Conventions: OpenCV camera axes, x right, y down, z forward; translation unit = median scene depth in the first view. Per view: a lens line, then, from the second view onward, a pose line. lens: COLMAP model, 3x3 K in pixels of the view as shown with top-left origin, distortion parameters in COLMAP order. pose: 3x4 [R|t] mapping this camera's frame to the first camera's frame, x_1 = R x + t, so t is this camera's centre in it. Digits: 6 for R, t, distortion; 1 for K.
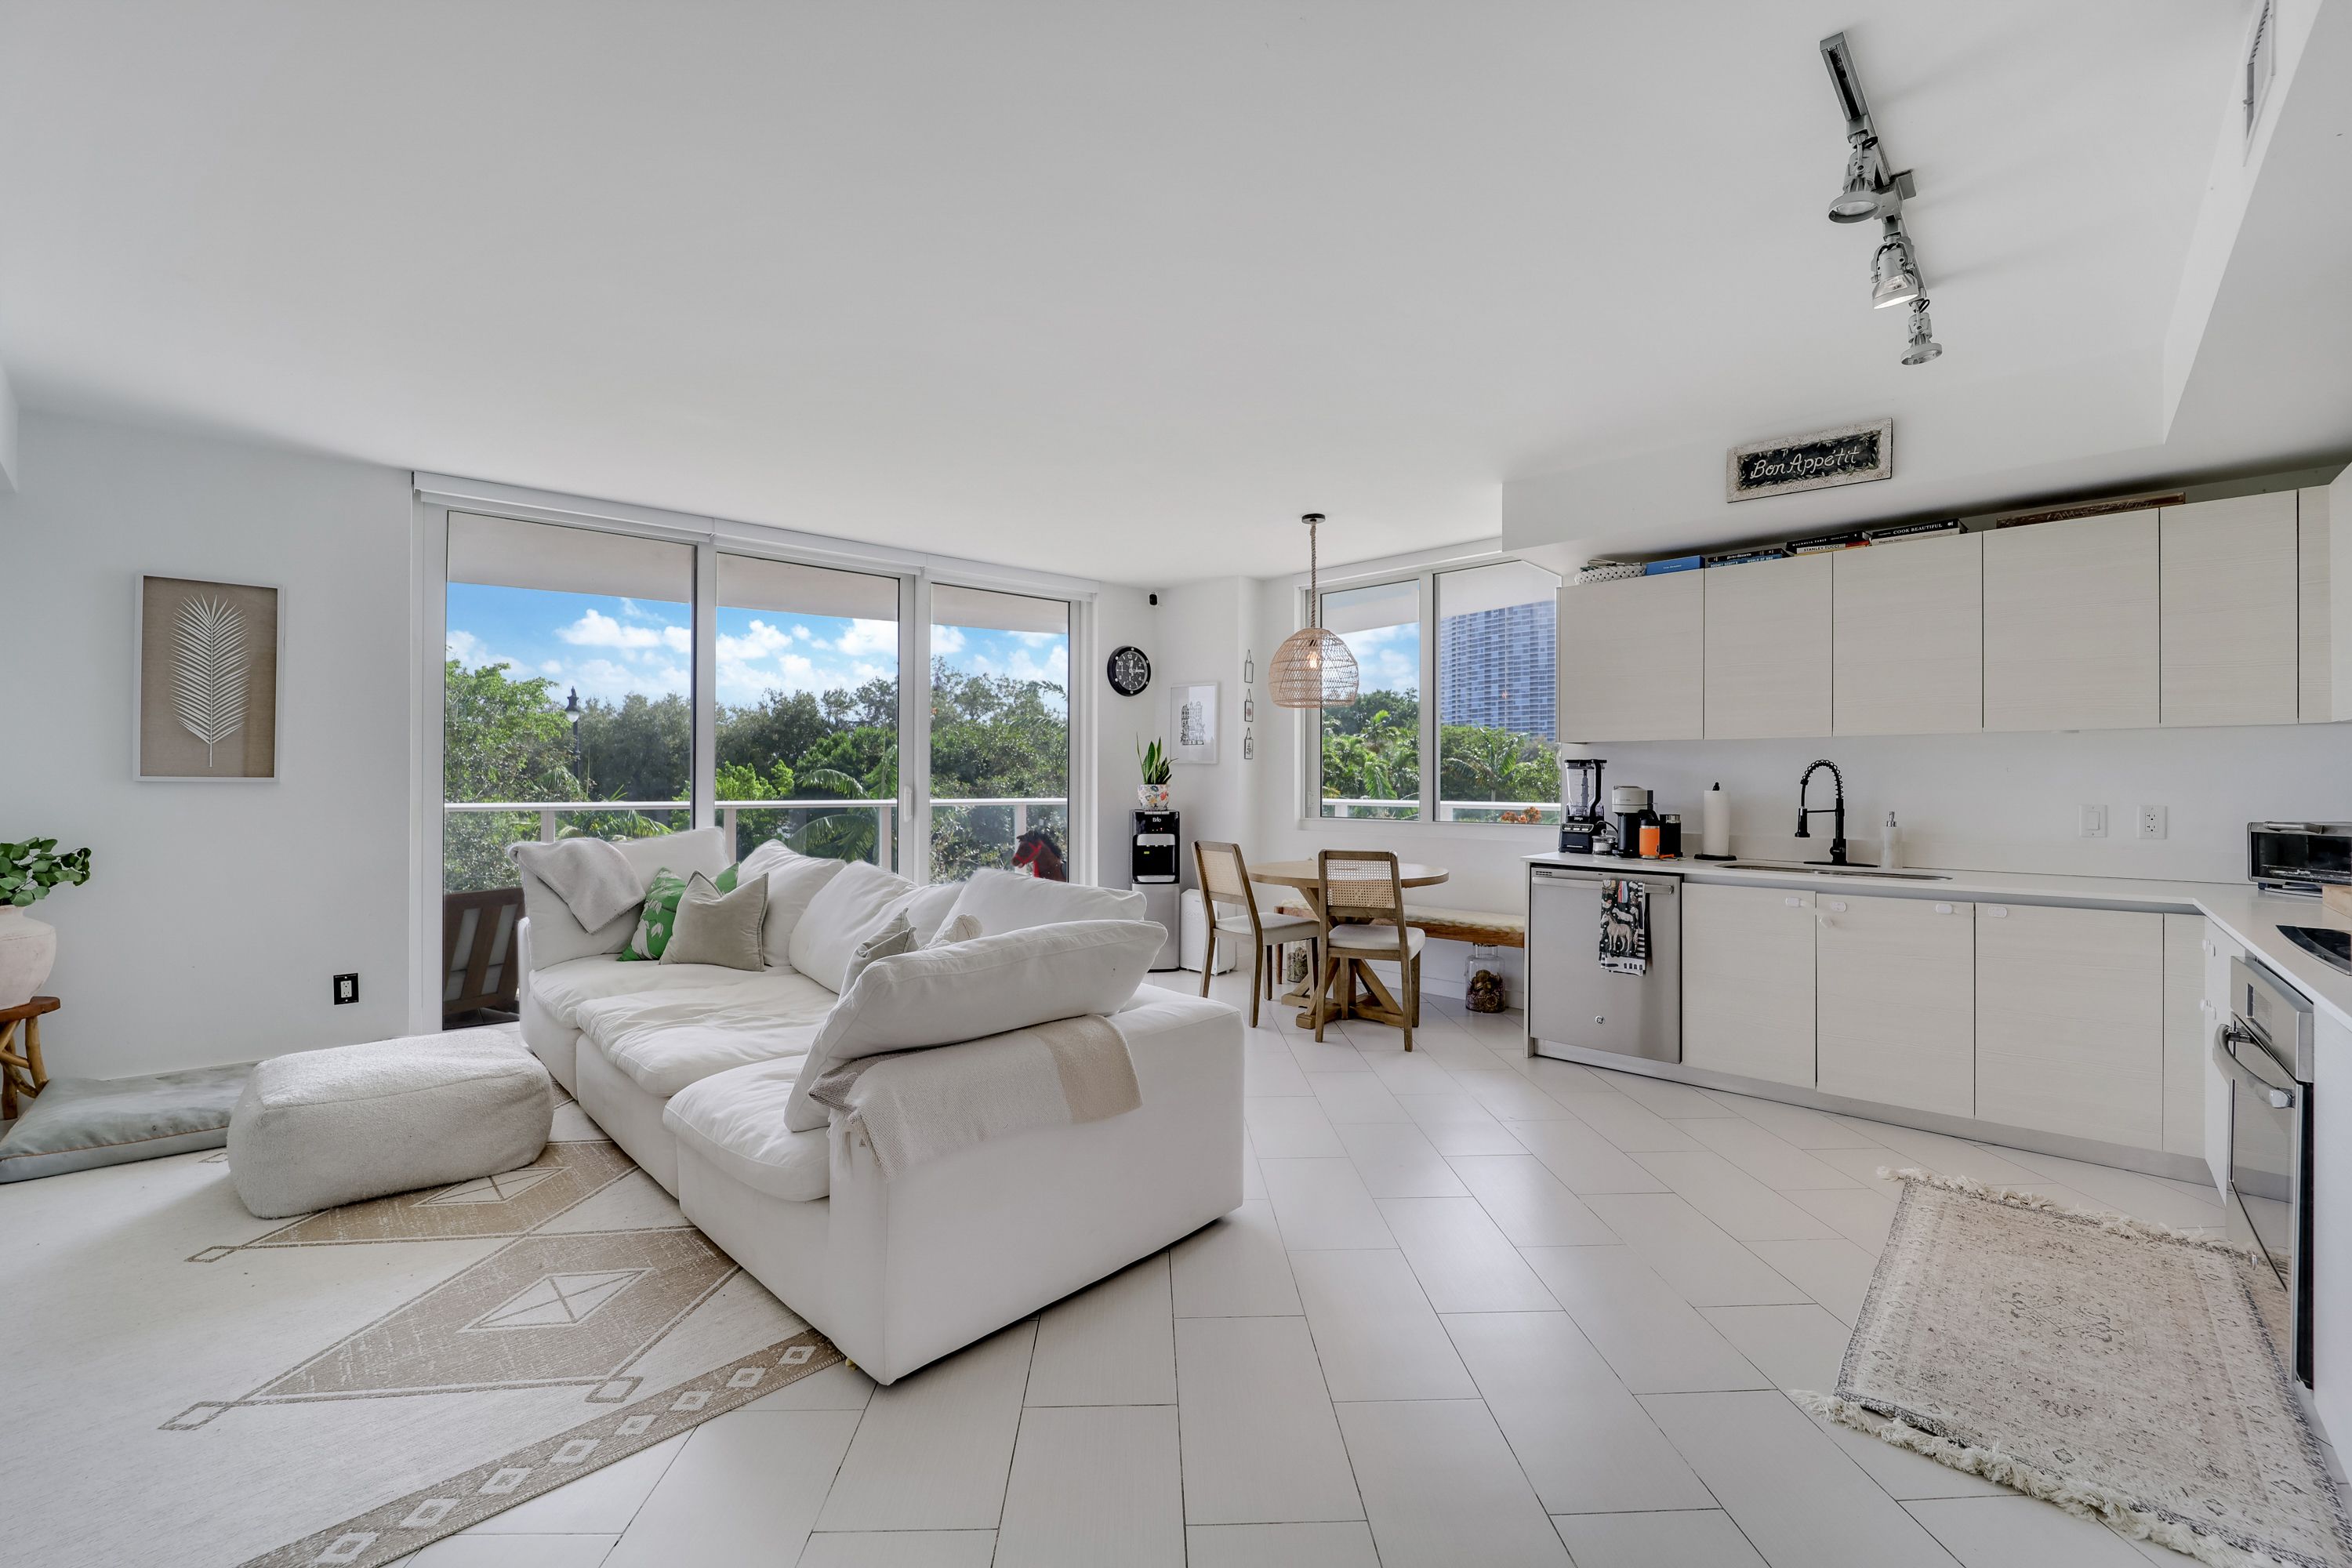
lens RADIAL K [[940.8, 0, 1203.1], [0, 940.8, 801.7], [0, 0, 1]] dist [-0.015015, -0.000236]
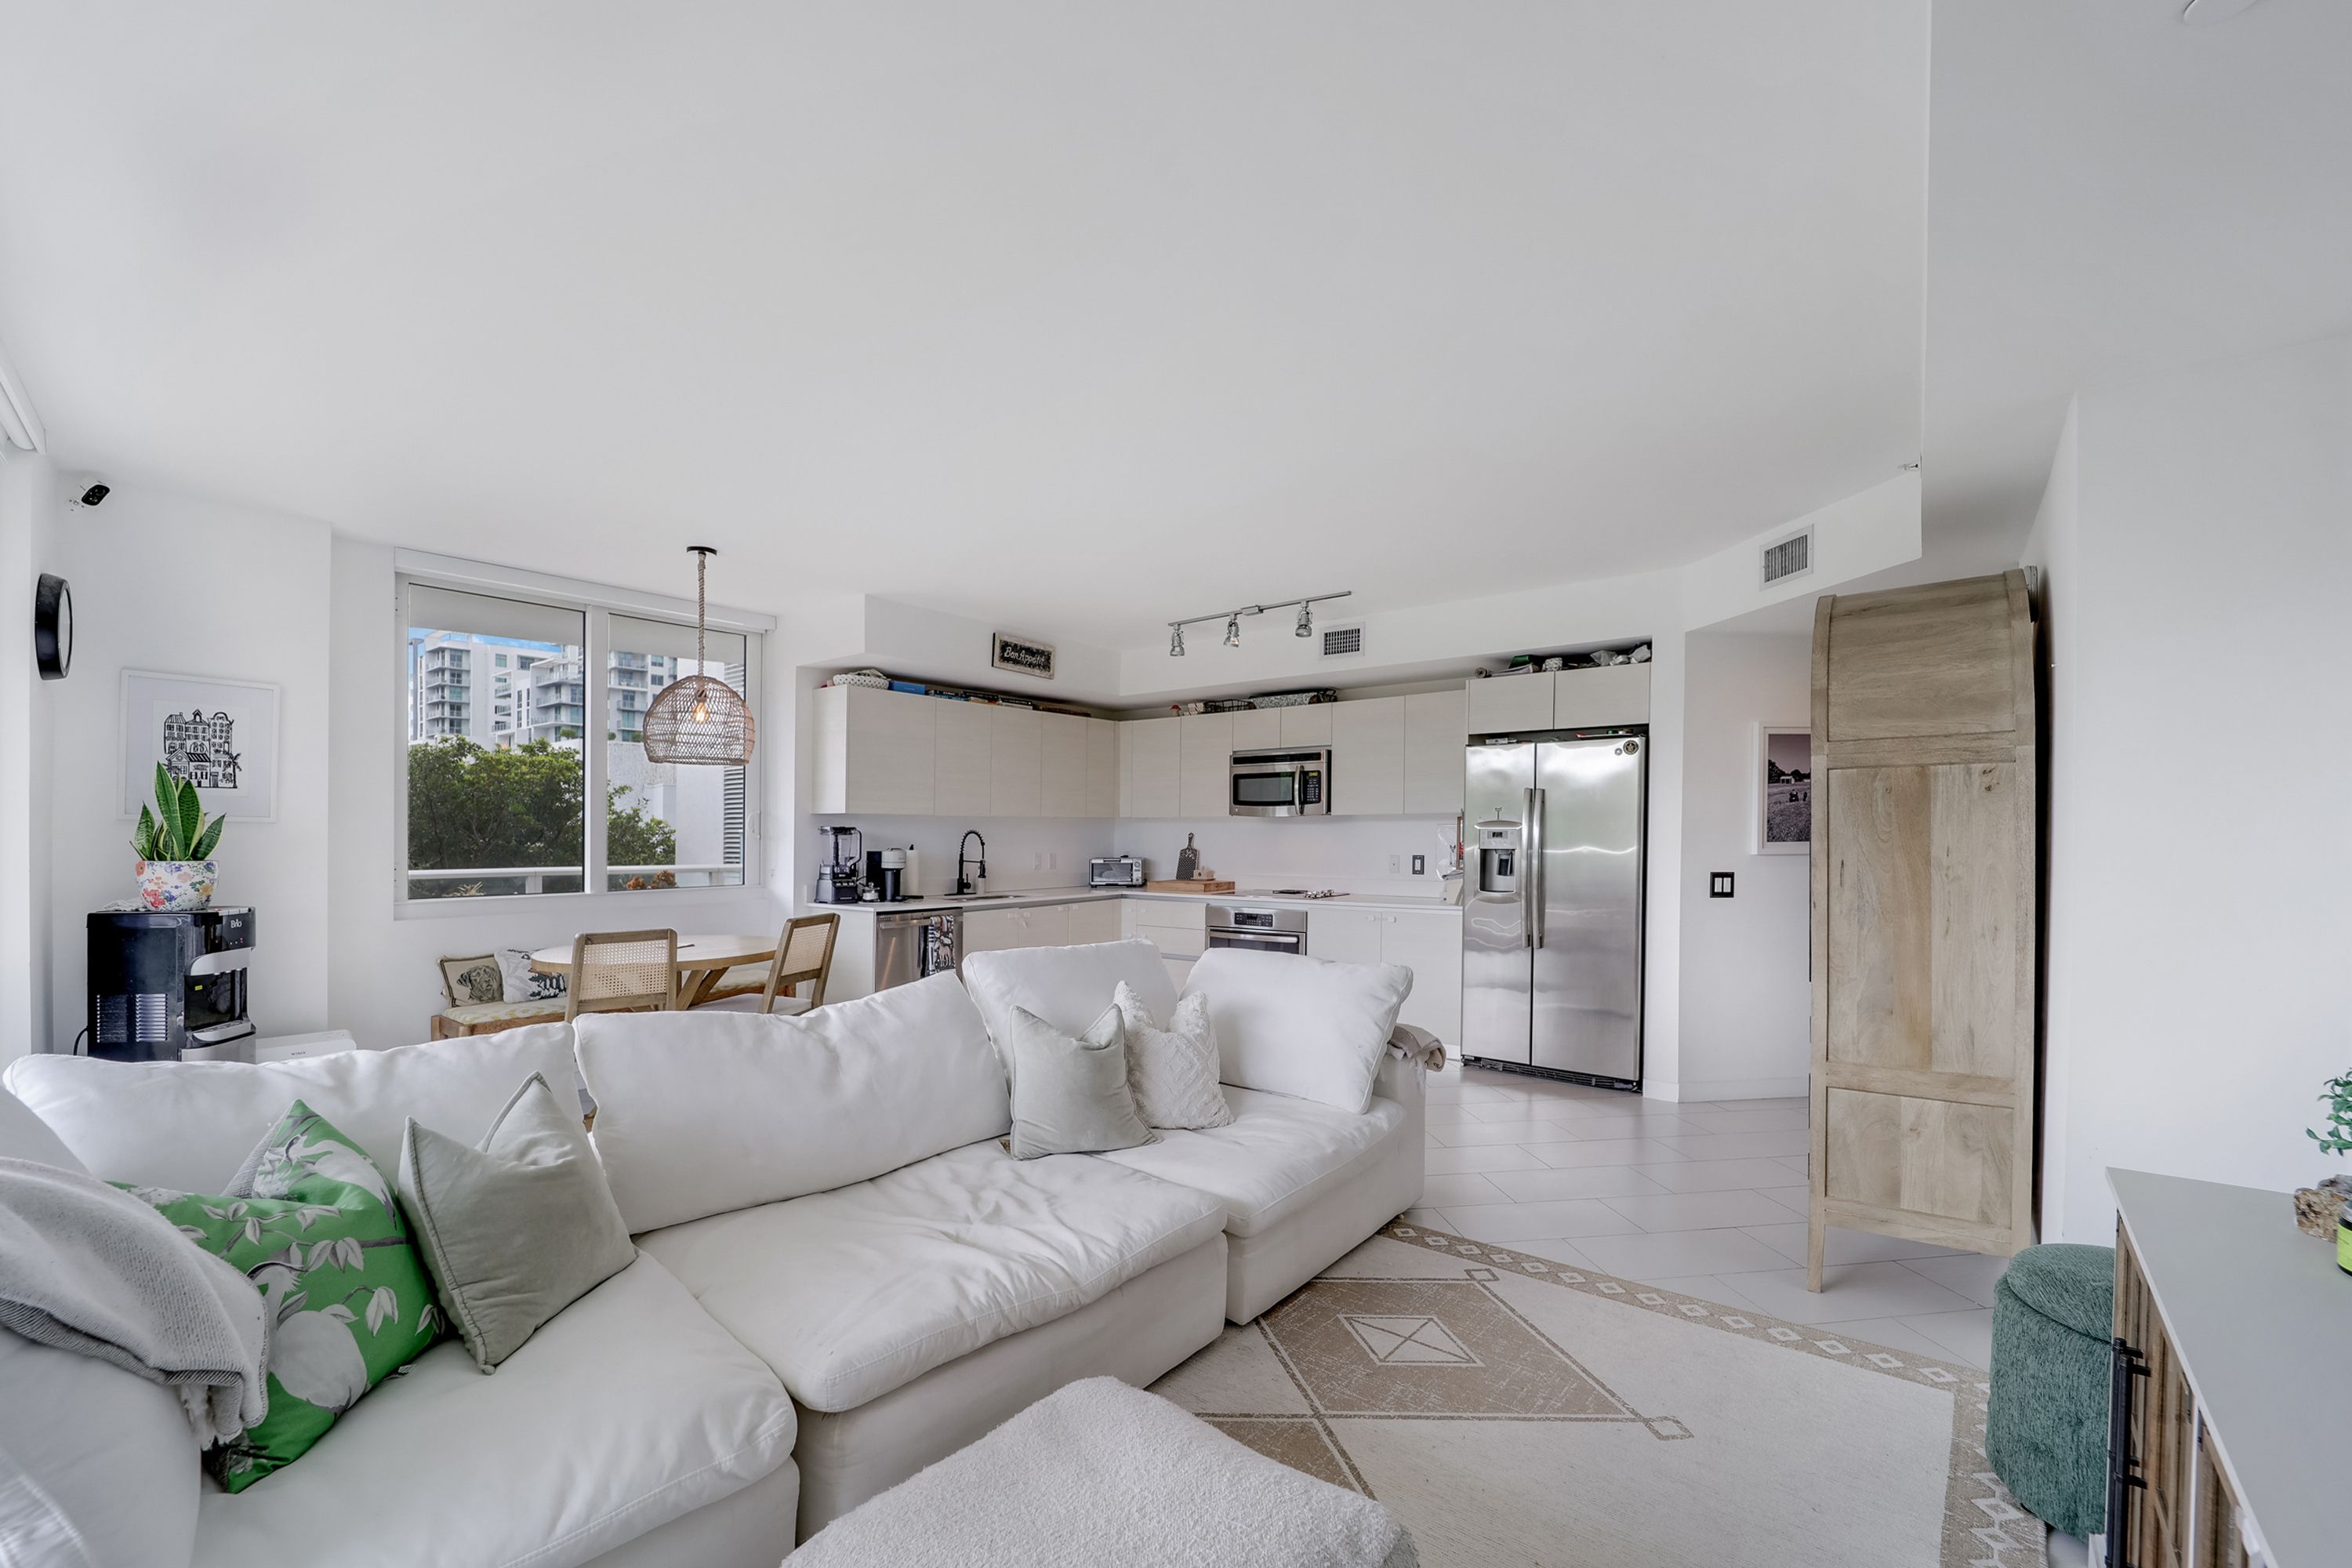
lens RADIAL K [[940.8, 0, 1165.8], [0, 940.8, 893.4], [0, 0, 1]] dist [-0.015015, -0.000236]
pose [[-0.063484, -0.066066, 0.995794, -0.983271], [0.021741, 0.997478, 0.067563, -0.037103], [-0.997746, 0.025938, -0.061887, 0.761290]]
